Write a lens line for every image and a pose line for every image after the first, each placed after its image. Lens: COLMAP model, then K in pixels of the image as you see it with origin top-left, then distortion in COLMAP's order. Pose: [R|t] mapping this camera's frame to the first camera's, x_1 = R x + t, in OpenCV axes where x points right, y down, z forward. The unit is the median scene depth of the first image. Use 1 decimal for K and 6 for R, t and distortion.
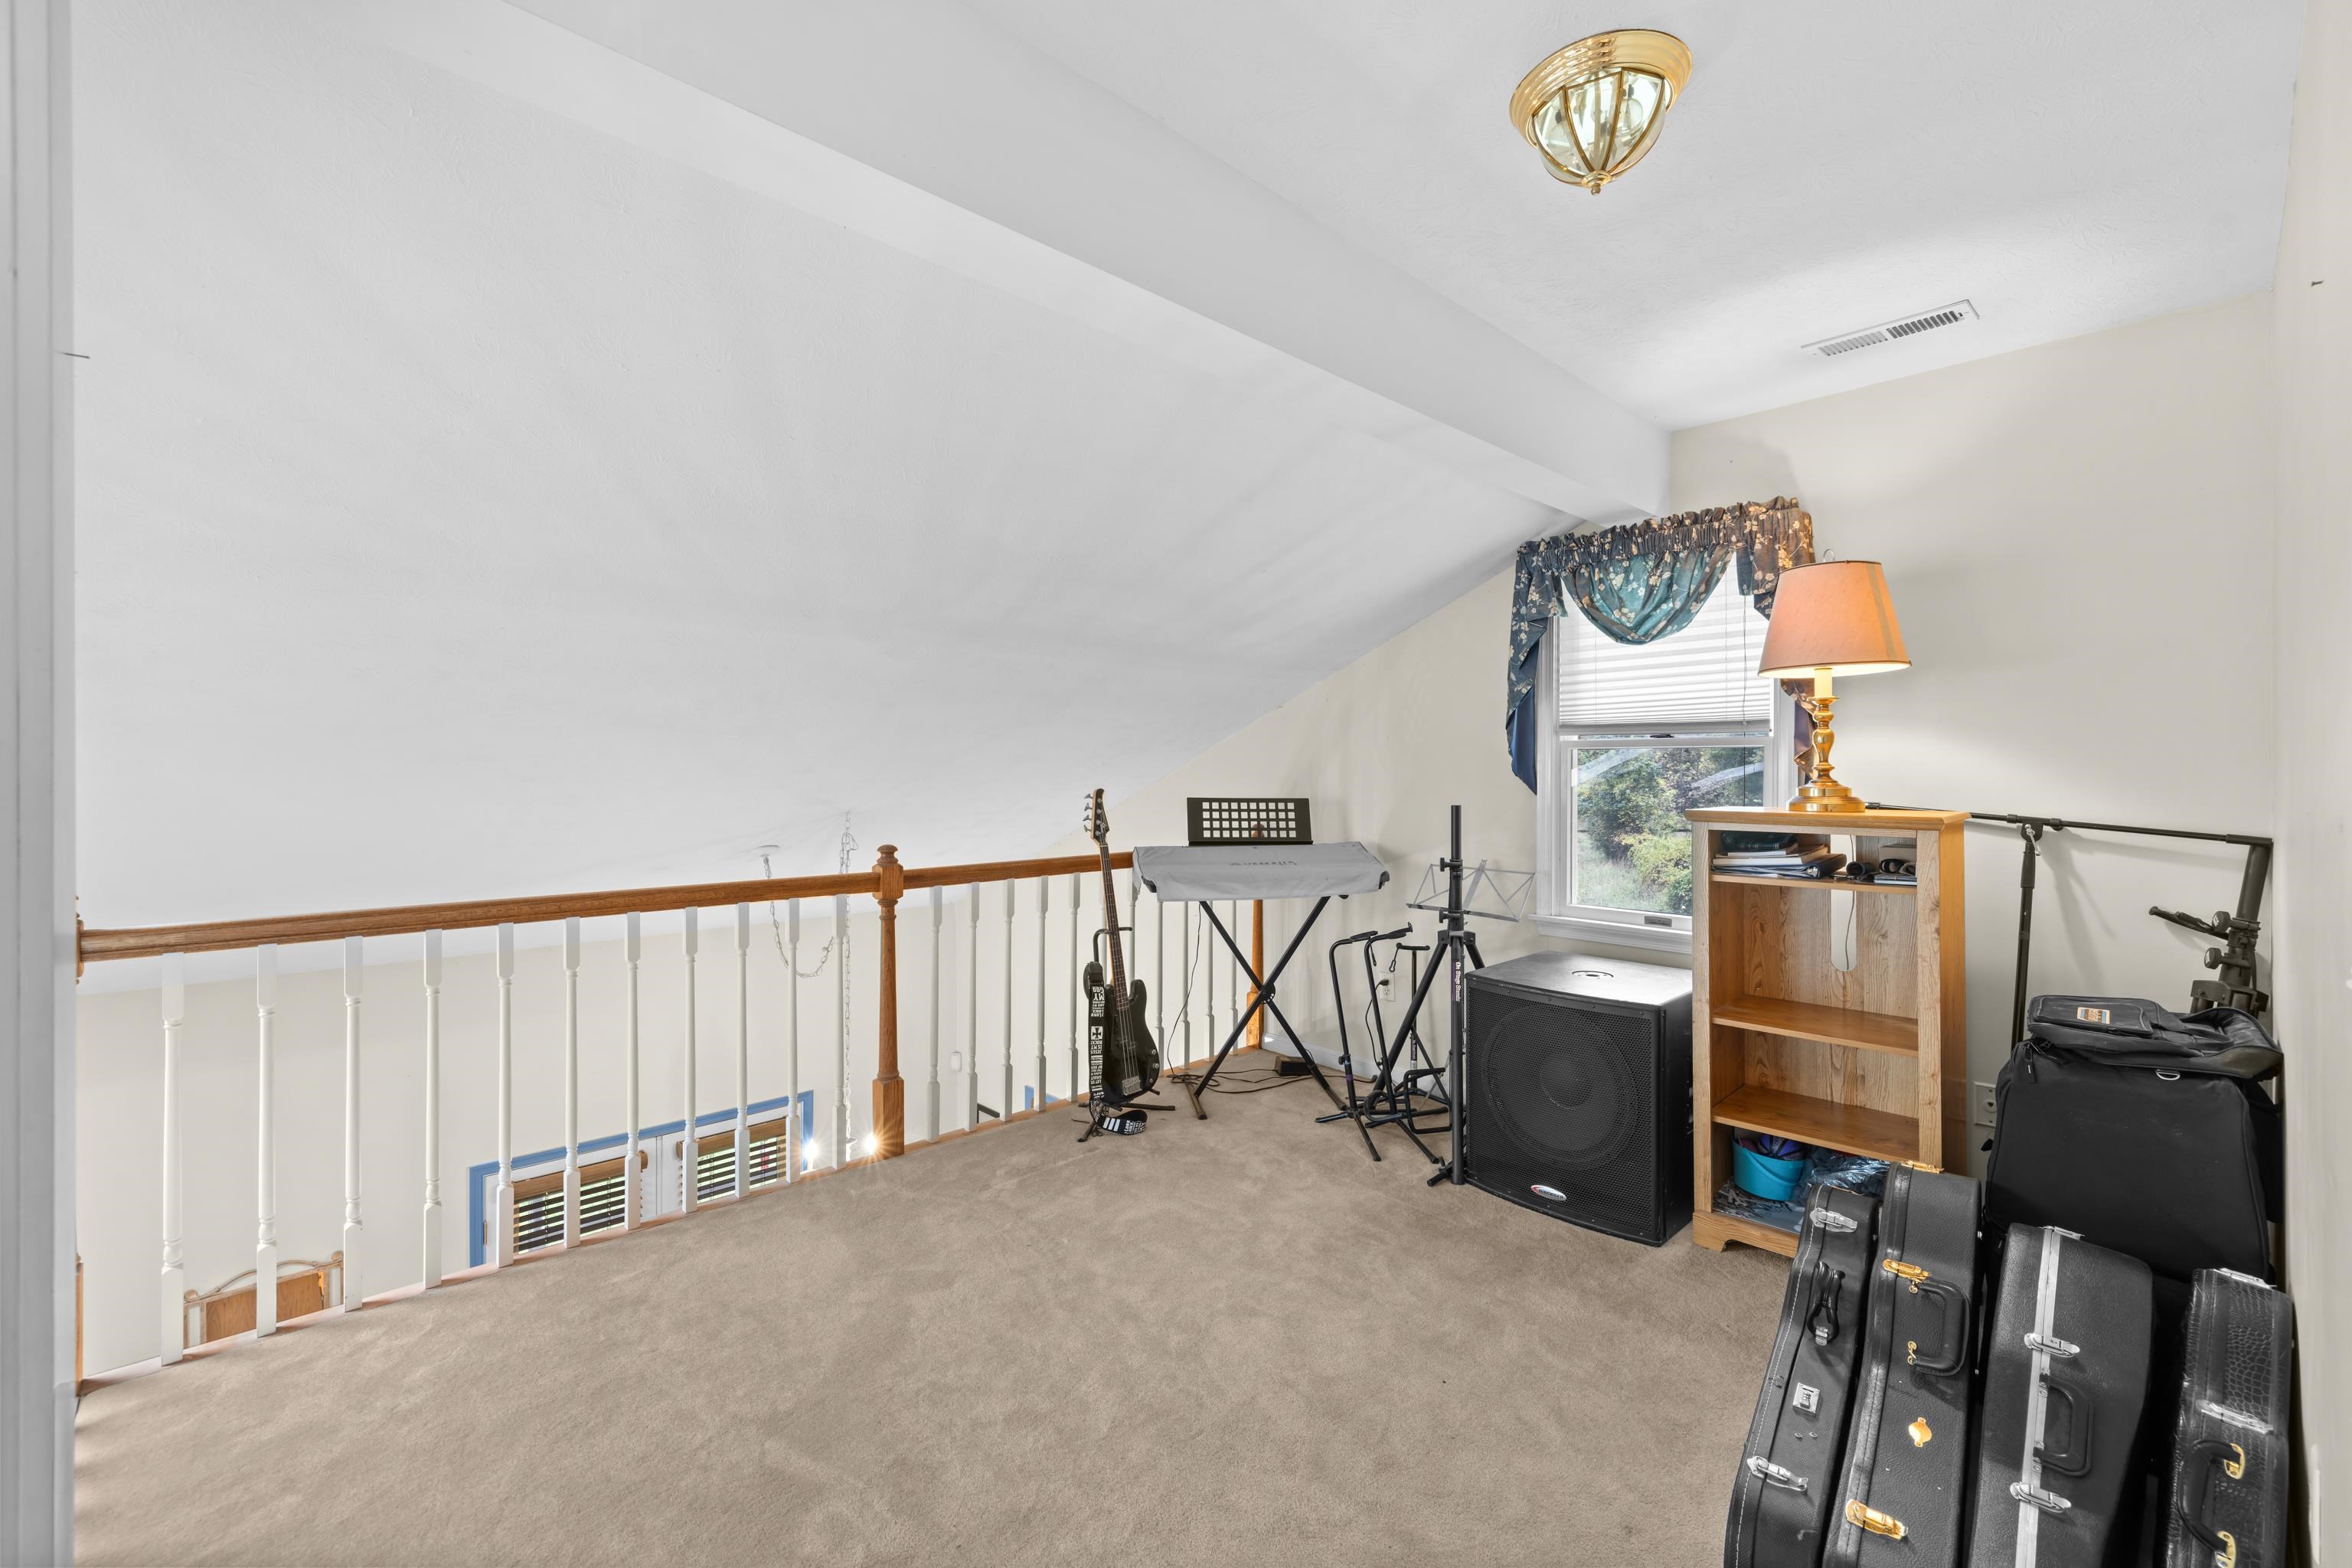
lens RADIAL K [[992.3, 0, 1171.9], [0, 992.3, 769.9], [0, 0, 1]] dist [0.001362, 0.000022]
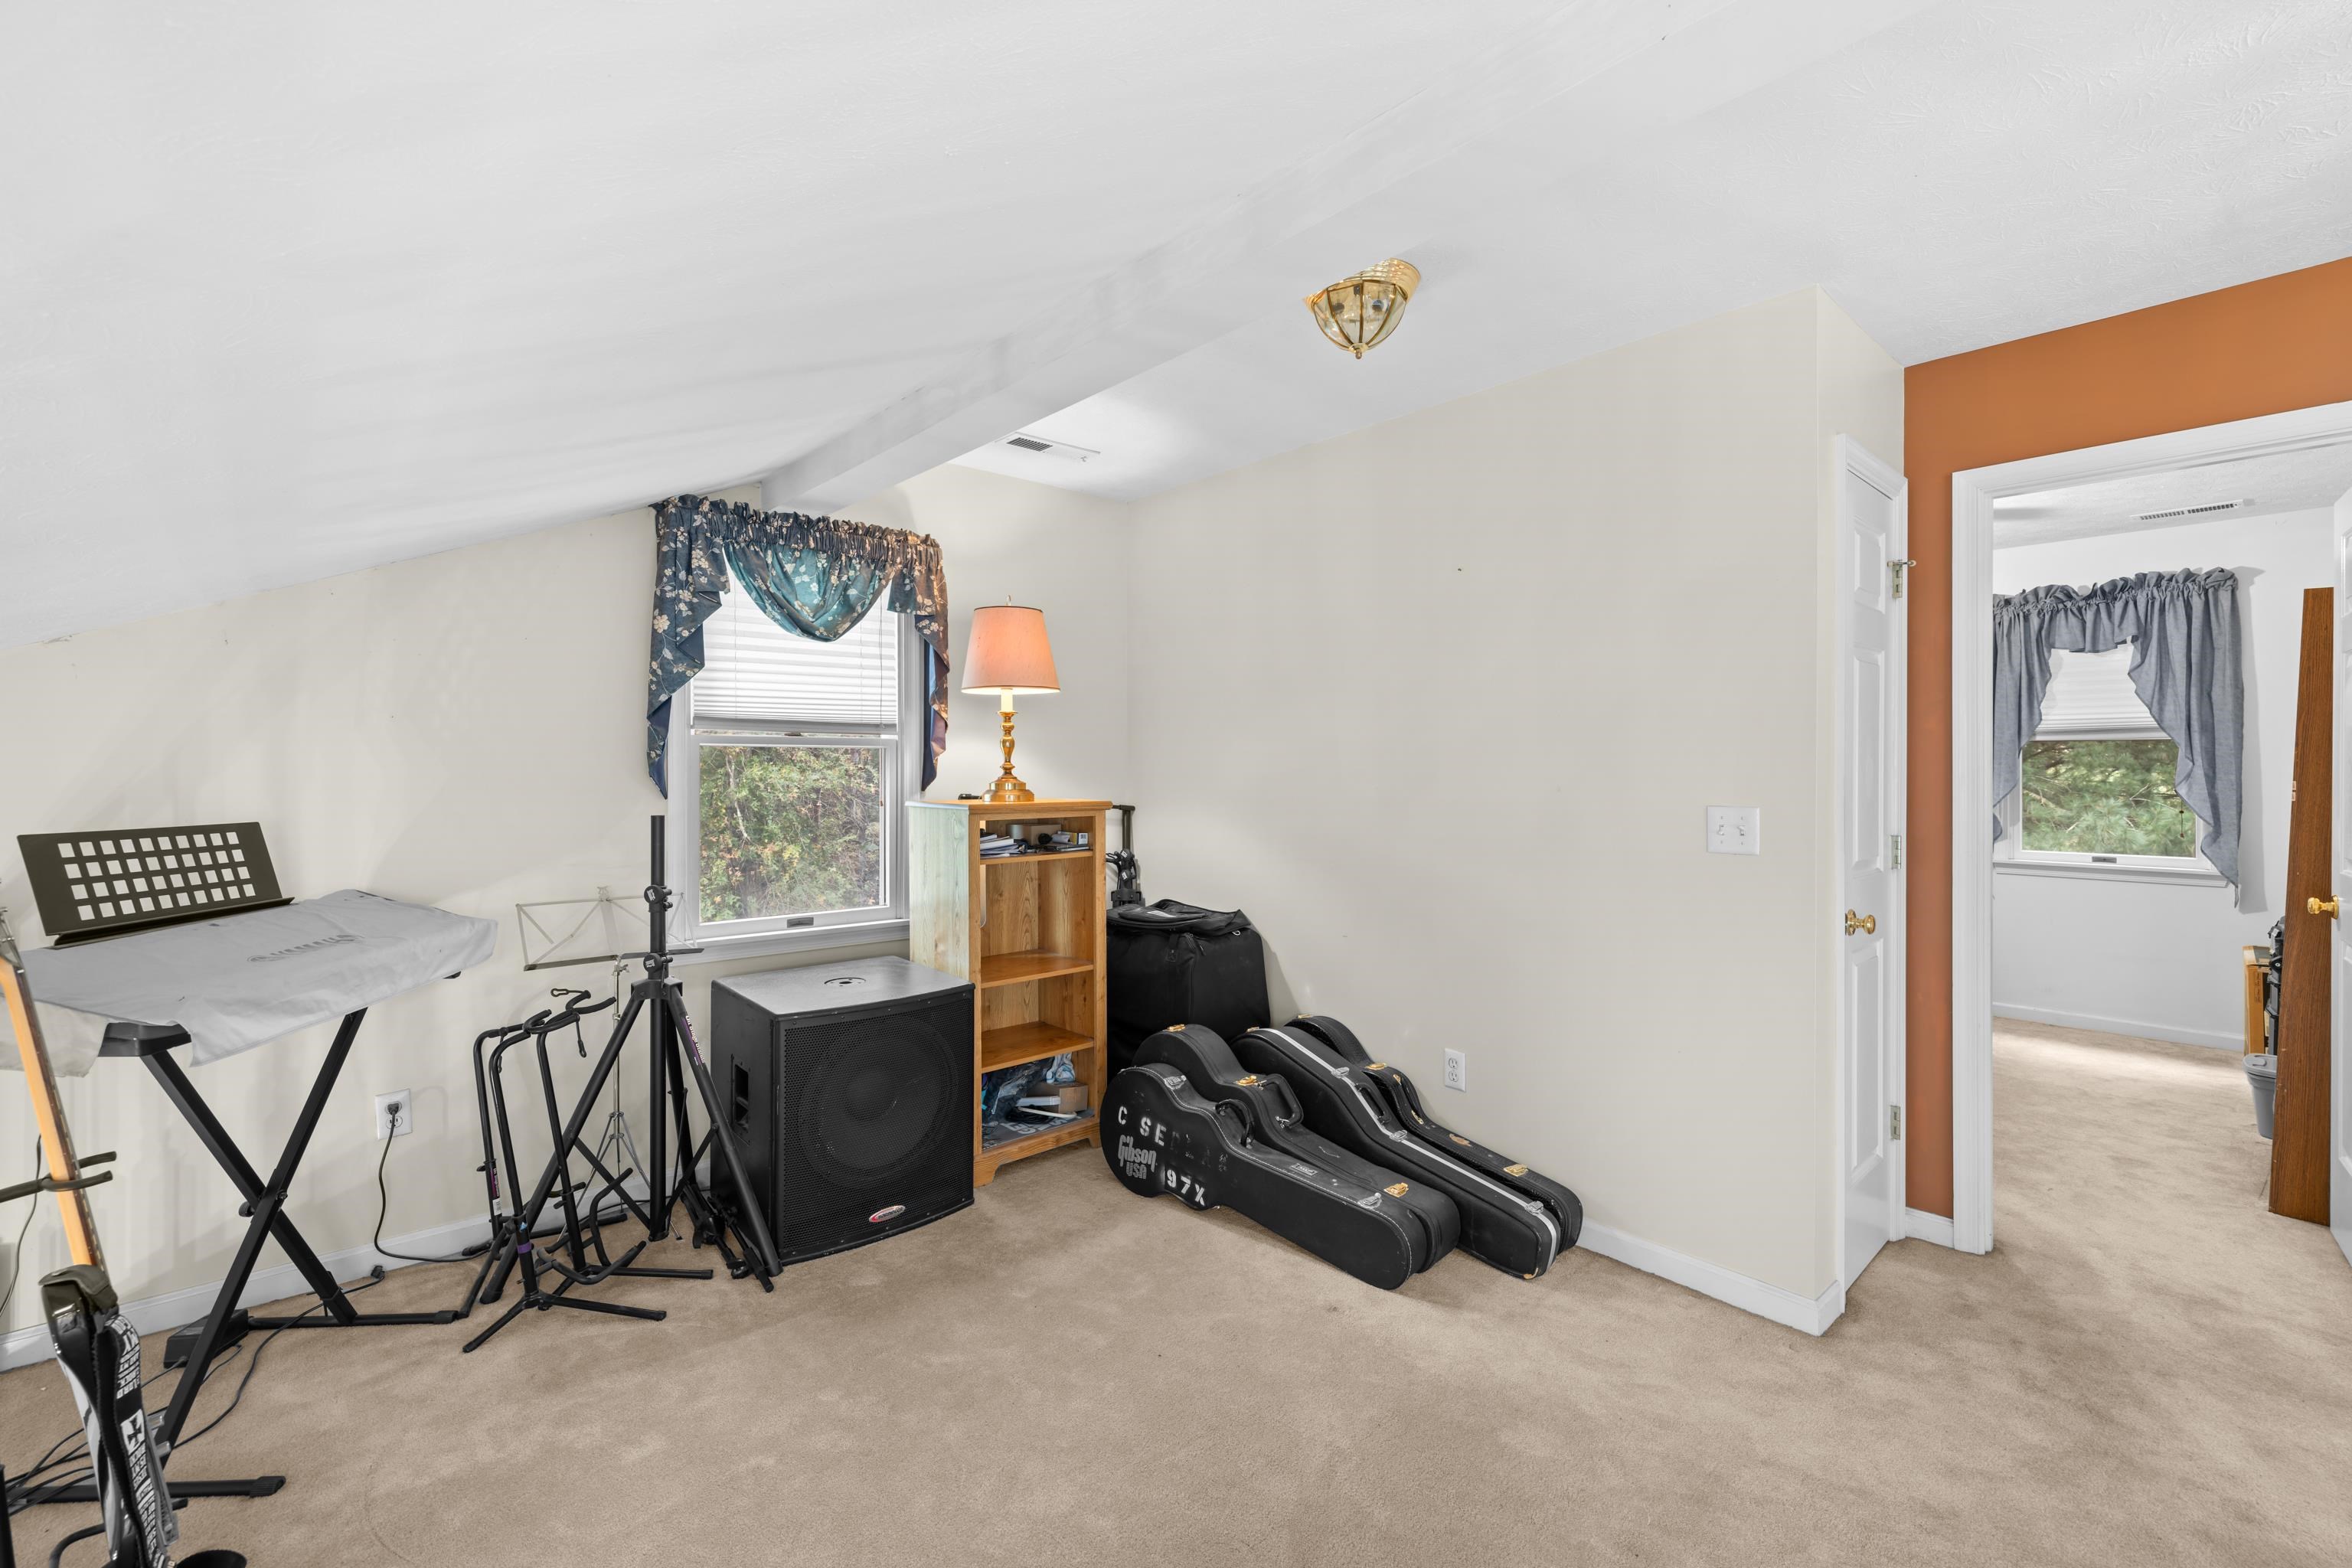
lens RADIAL K [[992.3, 0, 1171.9], [0, 992.3, 769.9], [0, 0, 1]] dist [0.001362, 0.000022]
pose [[0.029719, -0.002673, 0.999555, -0.481522], [0.000585, 0.999996, 0.002657, -0.001289], [-0.999558, 0.000506, 0.029721, 0.598083]]
